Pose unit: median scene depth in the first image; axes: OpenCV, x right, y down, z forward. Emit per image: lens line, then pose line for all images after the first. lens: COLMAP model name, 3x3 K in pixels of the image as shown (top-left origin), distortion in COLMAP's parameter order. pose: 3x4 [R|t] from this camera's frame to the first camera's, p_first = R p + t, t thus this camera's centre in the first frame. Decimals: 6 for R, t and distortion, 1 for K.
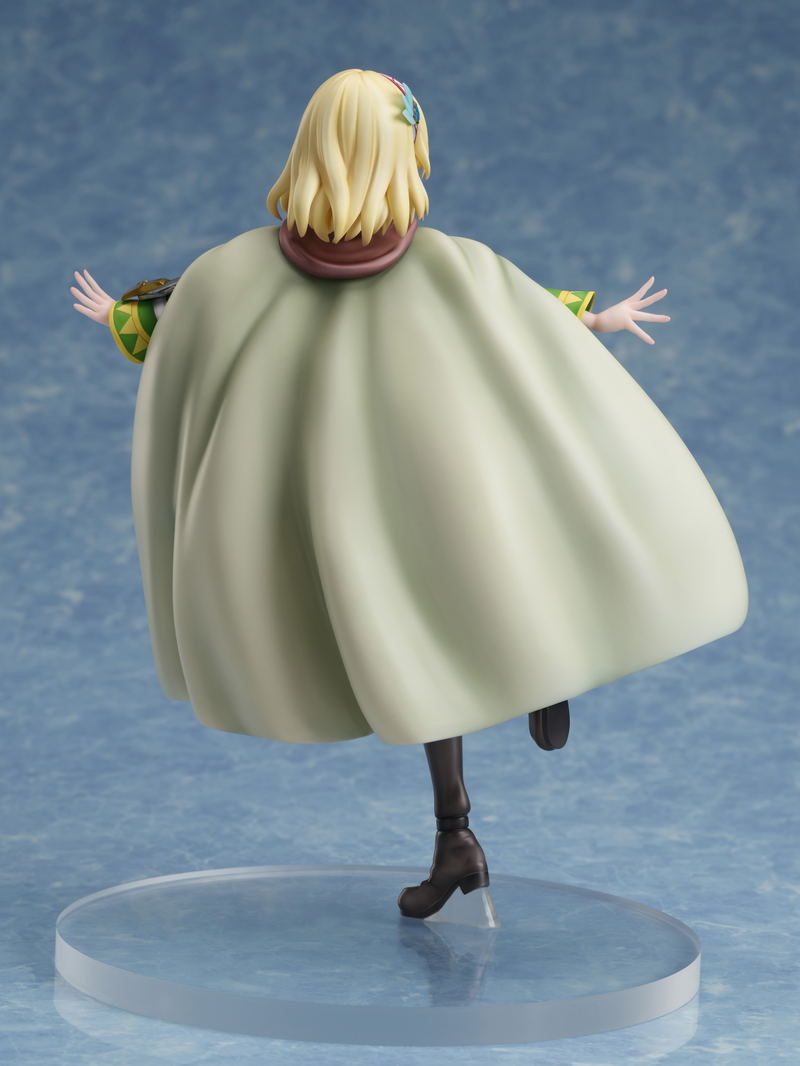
lens RADIAL K [[3599.4, 0, 394.5], [0, 3599.4, 537.2], [0, 0, 1]] dist [0.260473, 0.000000]
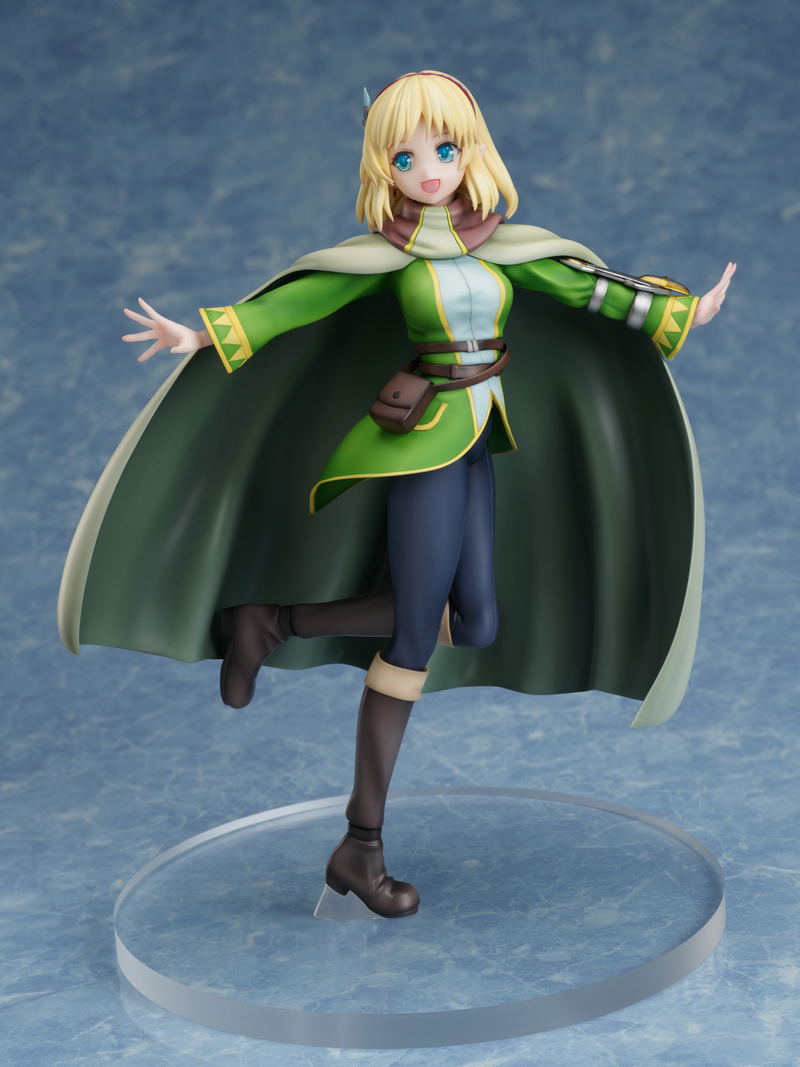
lens RADIAL K [[3602.8, 0, 402.1], [0, 3602.8, 529.1], [0, 0, 1]] dist [0.260473, 0.000000]
pose [[0.994929, -0.100566, 0.001895, -0.006168], [0.098979, 0.982234, 0.159434, -0.132263], [-0.017895, -0.158438, 0.987207, 0.022402]]
